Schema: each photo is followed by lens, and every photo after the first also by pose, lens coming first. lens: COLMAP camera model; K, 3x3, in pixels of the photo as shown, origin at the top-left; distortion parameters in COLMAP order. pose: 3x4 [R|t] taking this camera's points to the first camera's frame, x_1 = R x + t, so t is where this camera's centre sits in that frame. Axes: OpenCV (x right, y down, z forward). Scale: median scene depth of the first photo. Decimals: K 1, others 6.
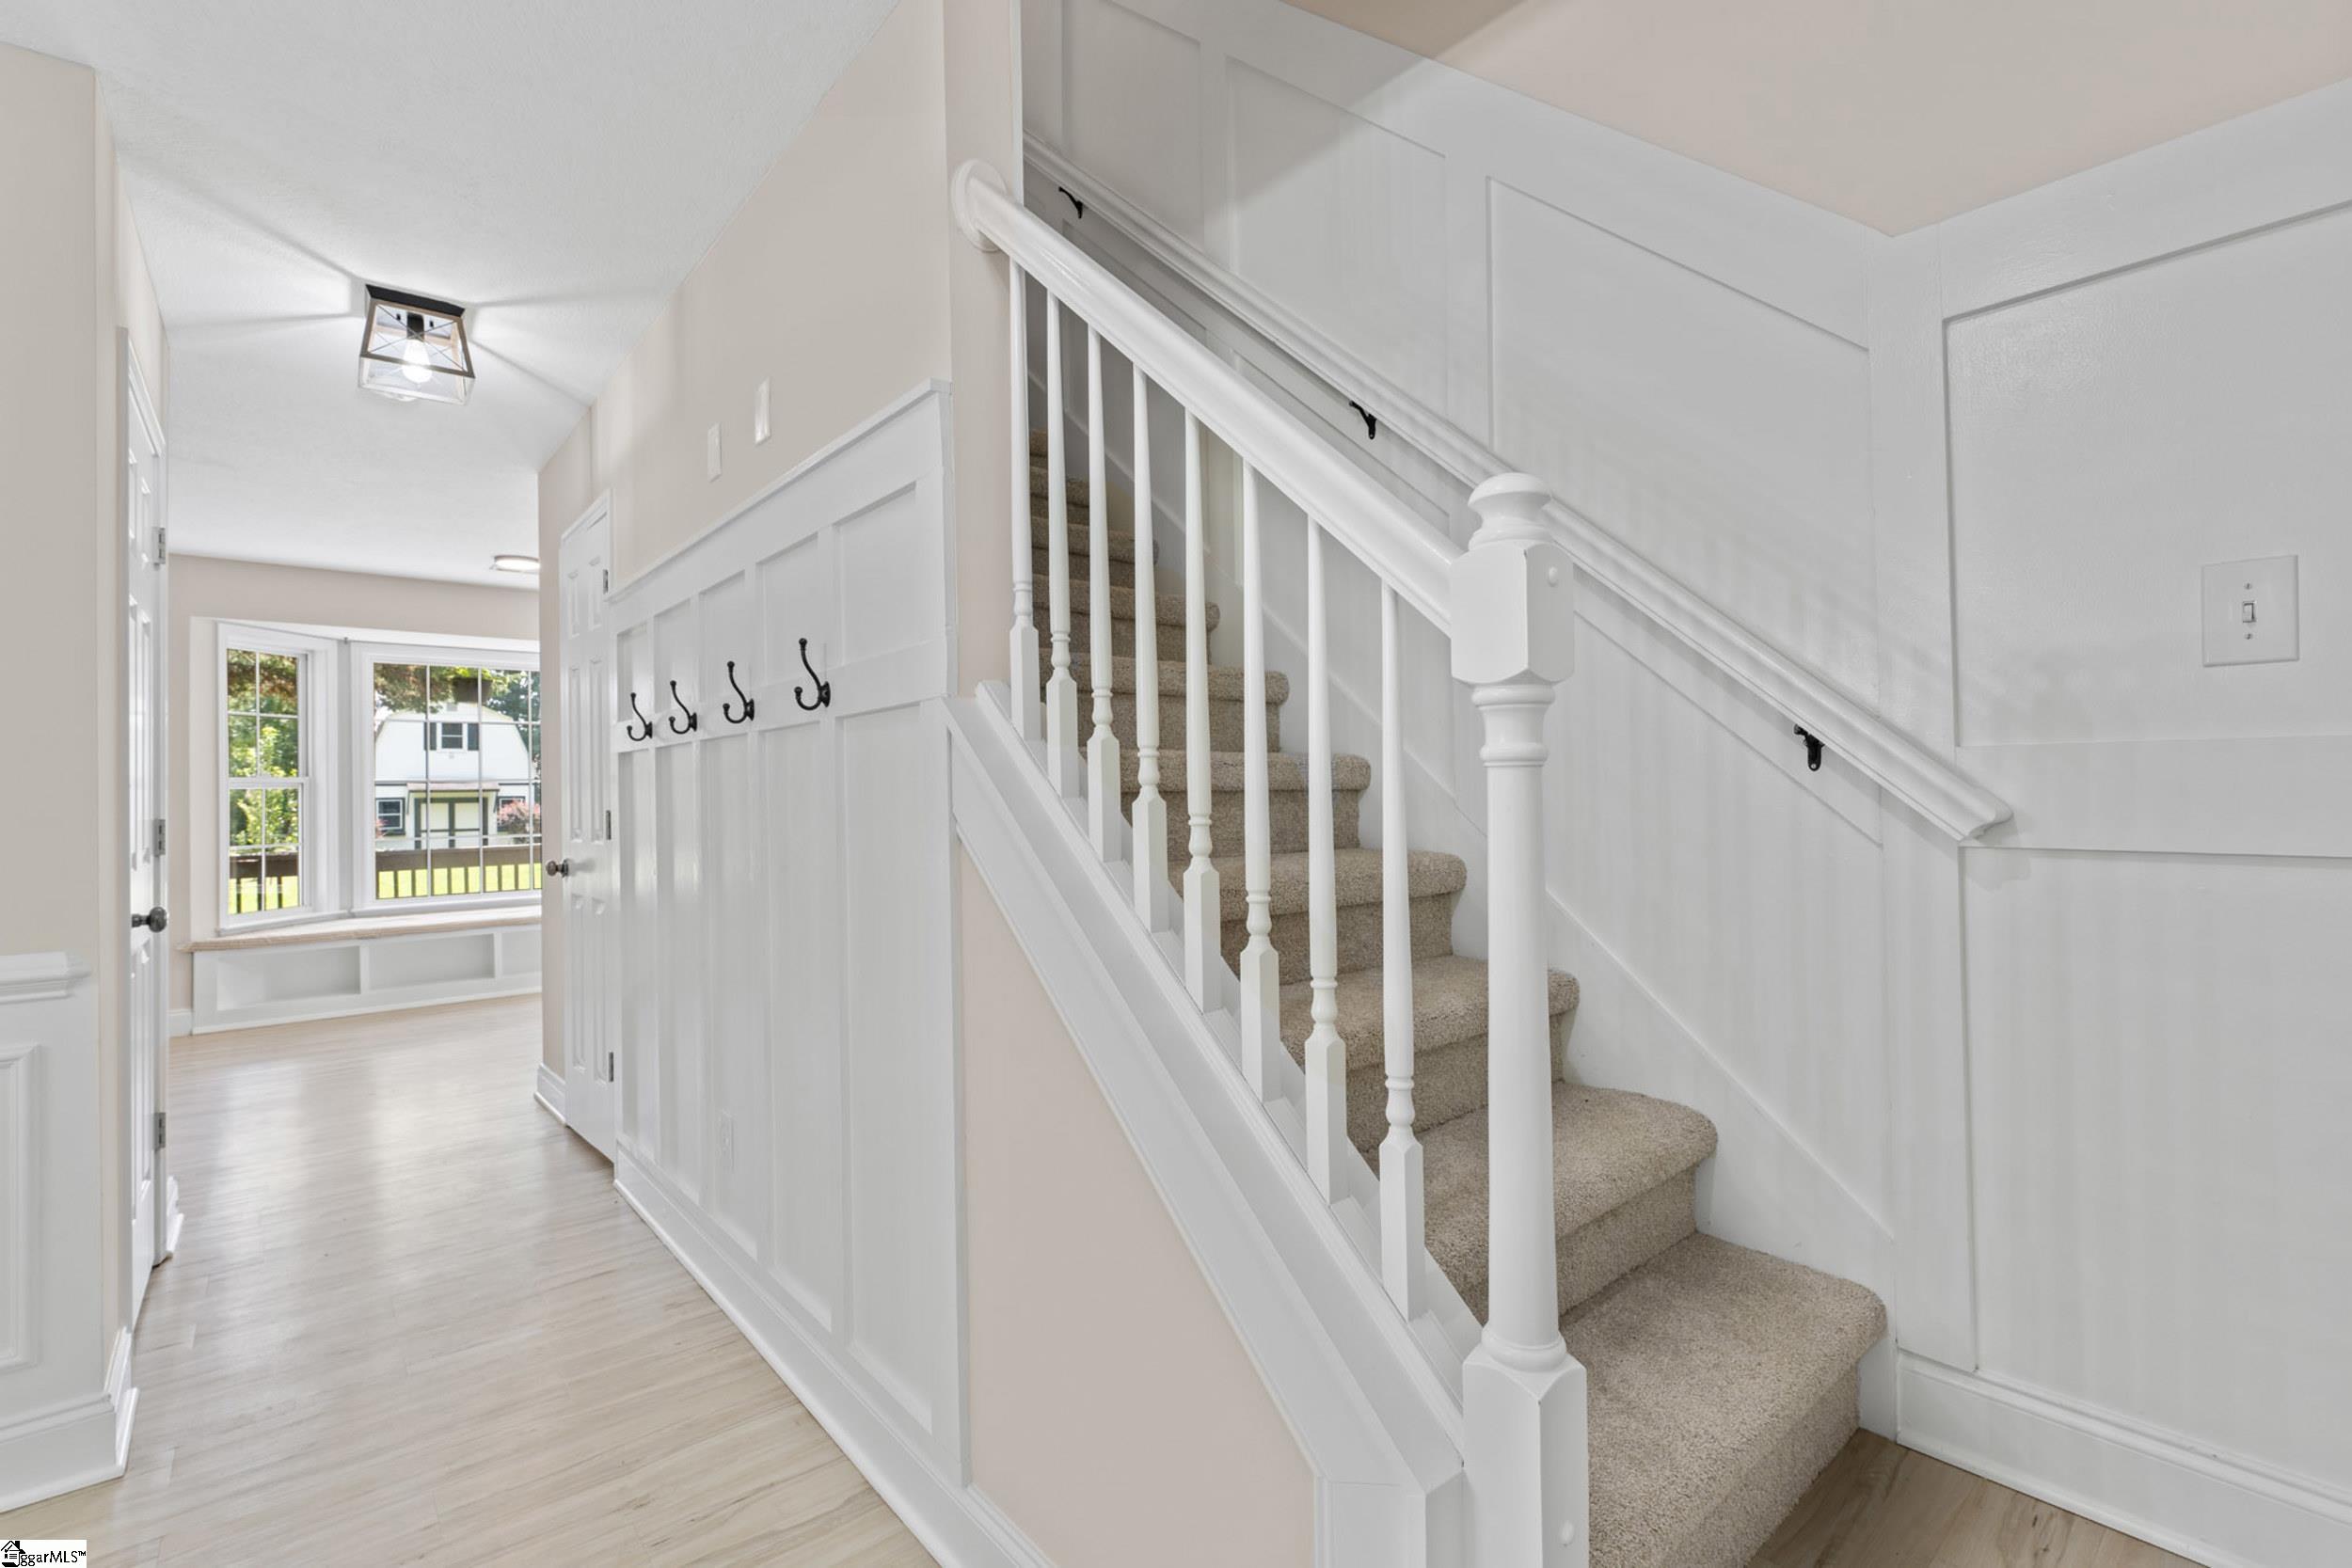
lens RADIAL K [[1020.9, 0, 1176.2], [0, 1020.9, 780.0], [0, 0, 1]] dist [-0.001700, -0.001779]
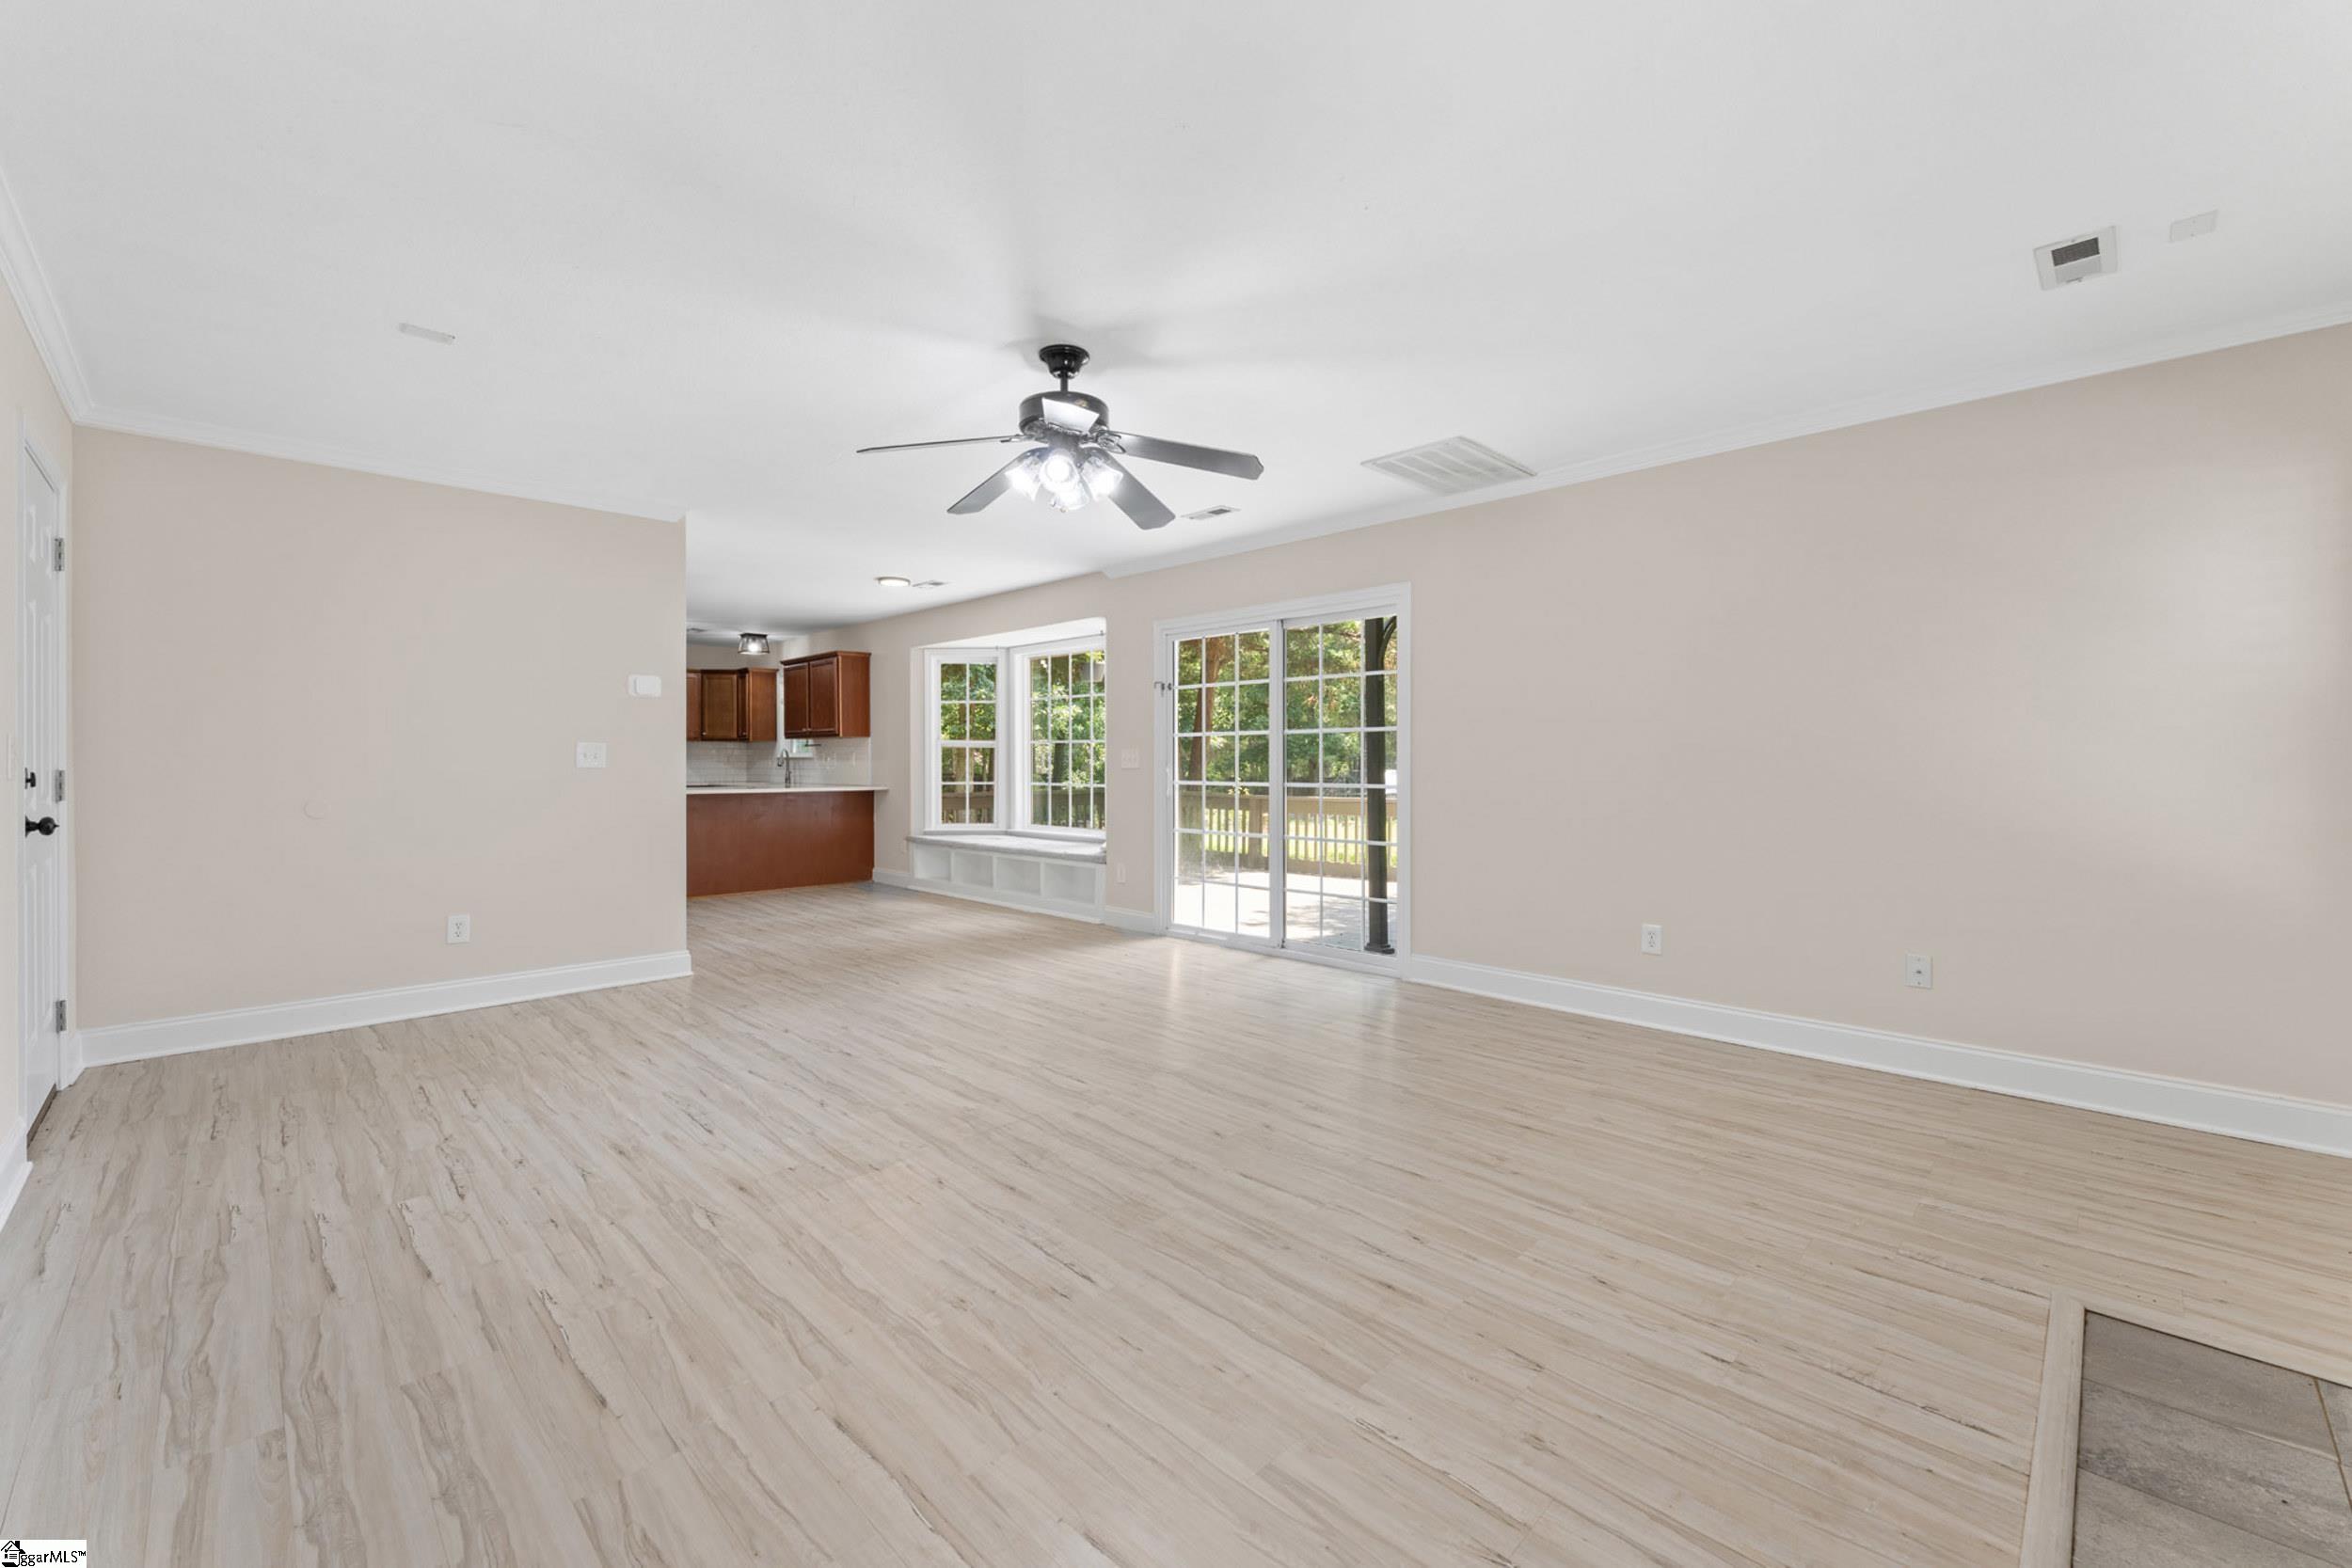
lens RADIAL K [[951.3, 0, 1174.7], [0, 951.3, 763.7], [0, 0, 1]] dist [-0.001572, 0.000665]
pose [[0.072822, 0.016285, -0.997212, 0.107919], [0.007482, 0.999830, 0.016874, 0.002021], [0.997317, -0.008690, 0.072688, 0.216886]]
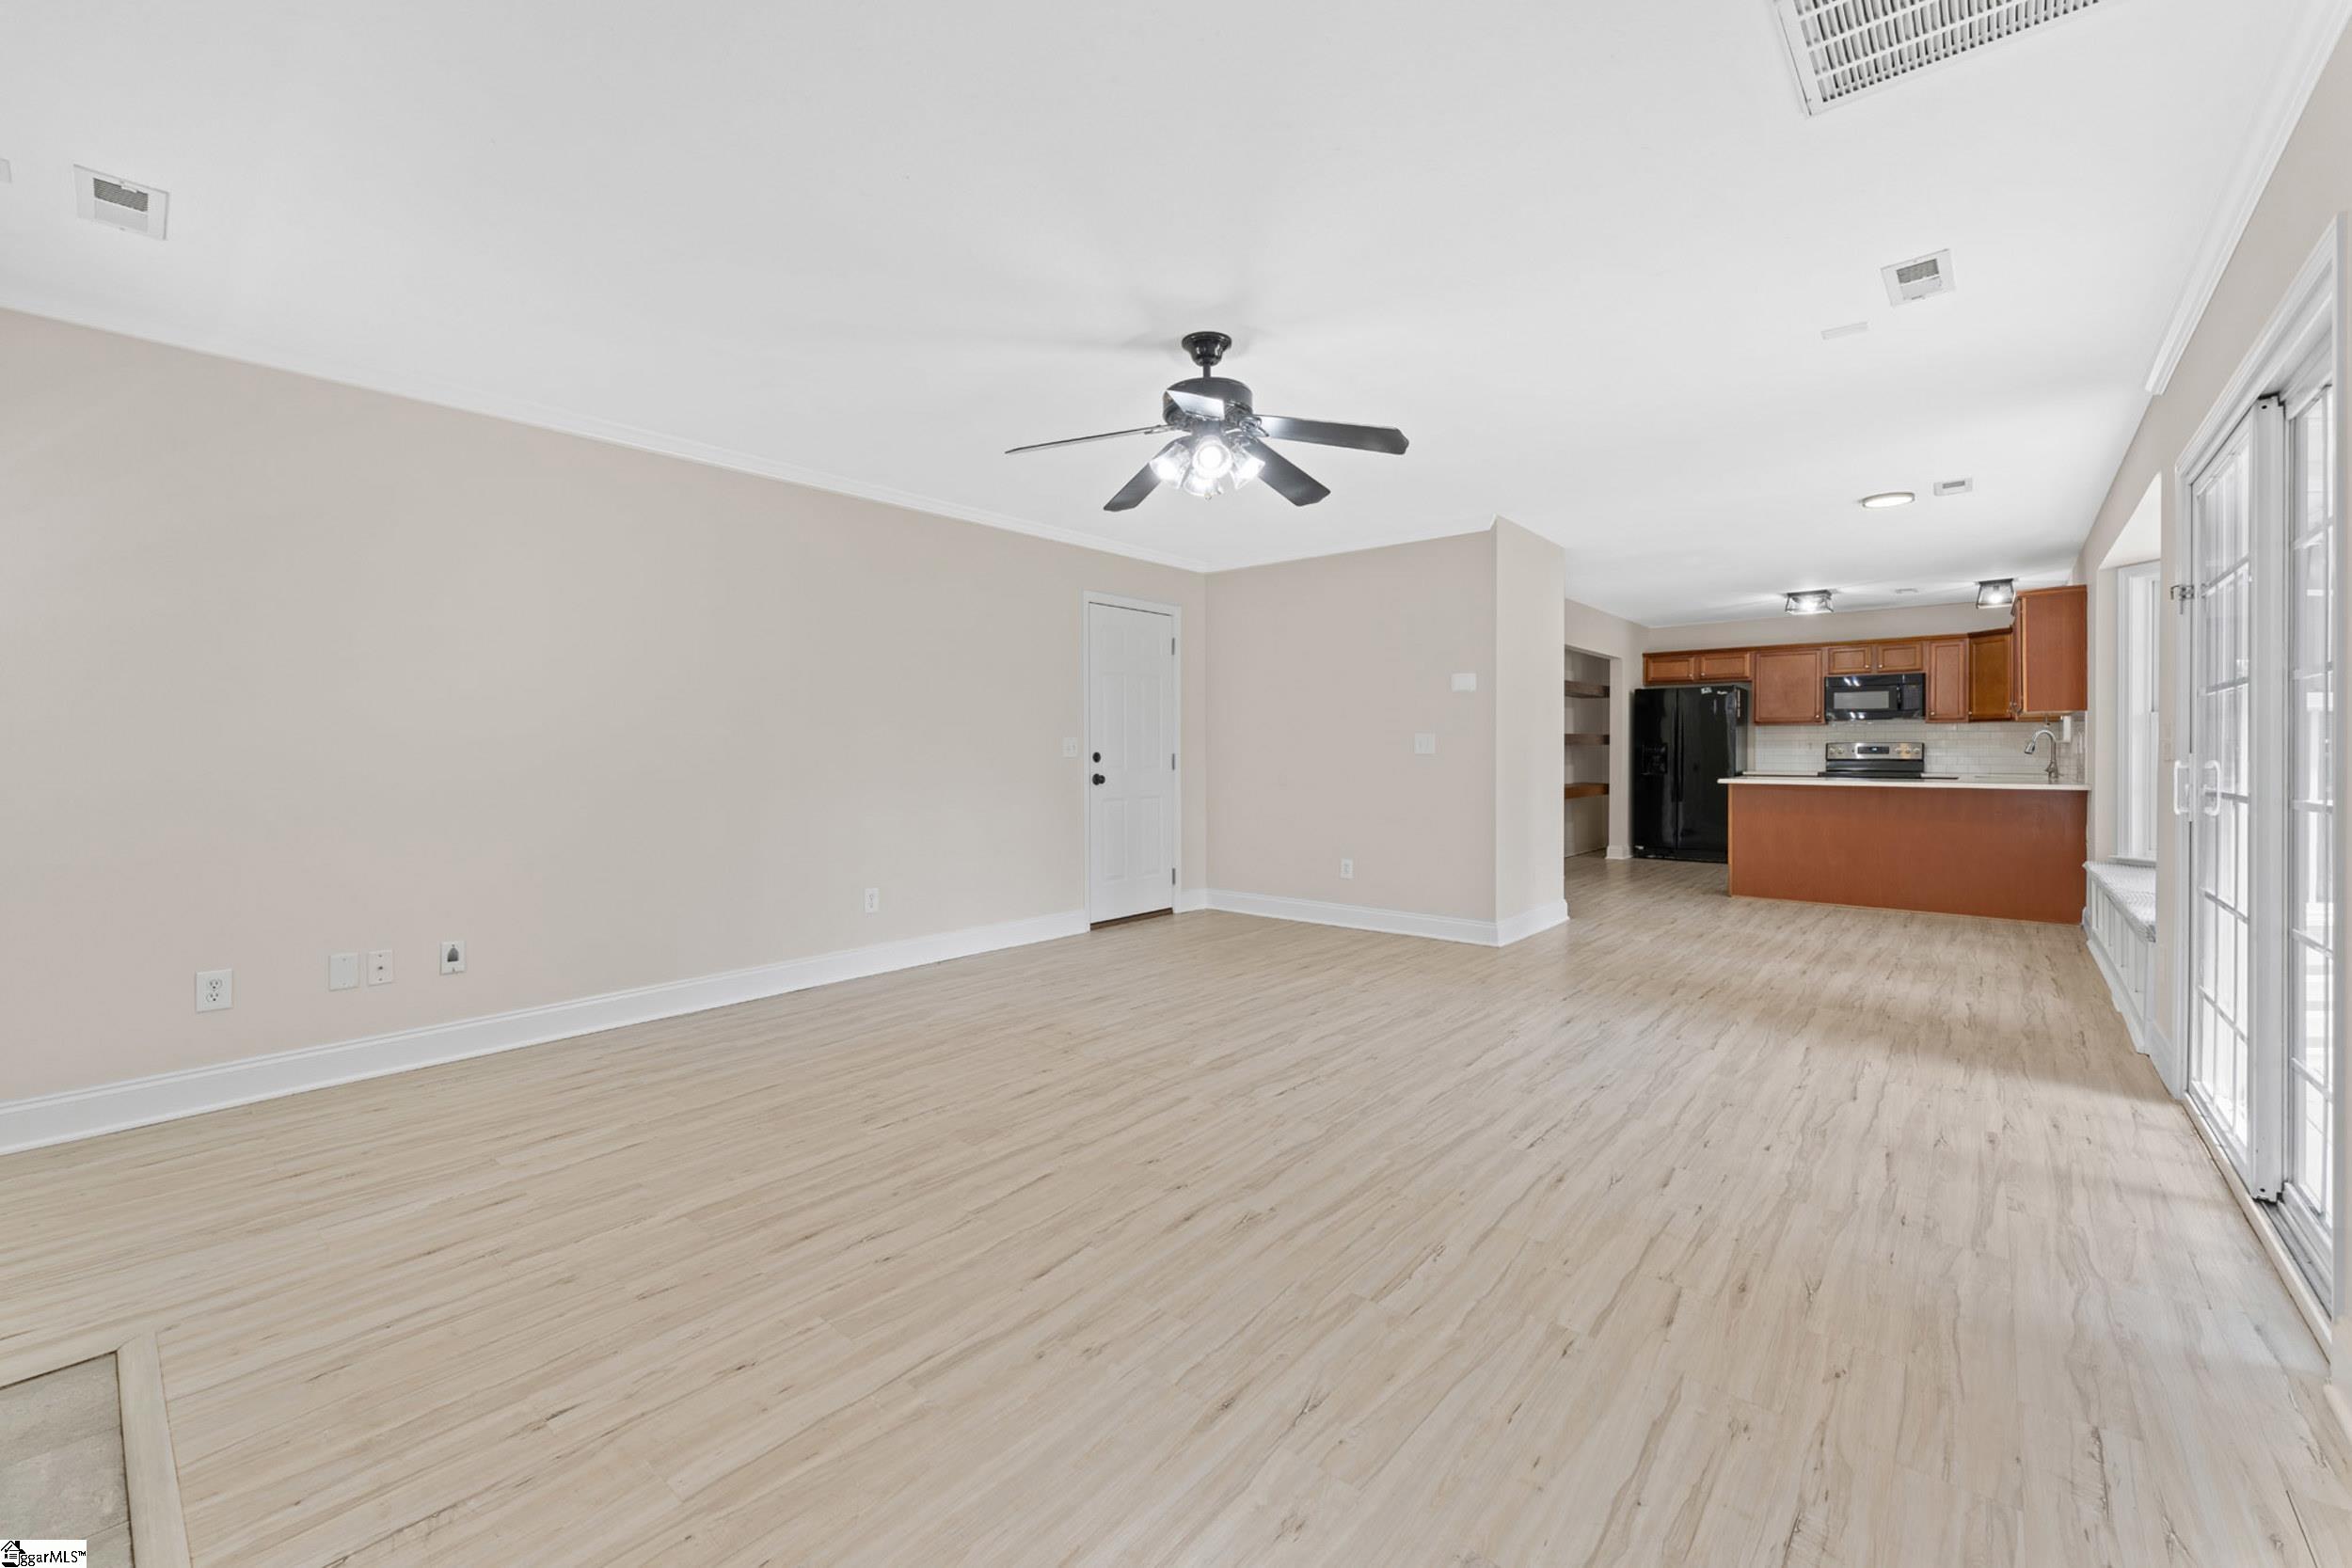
lens RADIAL K [[951.3, 0, 1161.6], [0, 951.3, 762.4], [0, 0, 1]] dist [-0.001572, 0.000665]
pose [[-0.989920, 0.018151, -0.140456, 0.030144], [0.017252, 0.999822, 0.007615, 0.003747], [0.140570, 0.005115, -0.990058, 0.306534]]
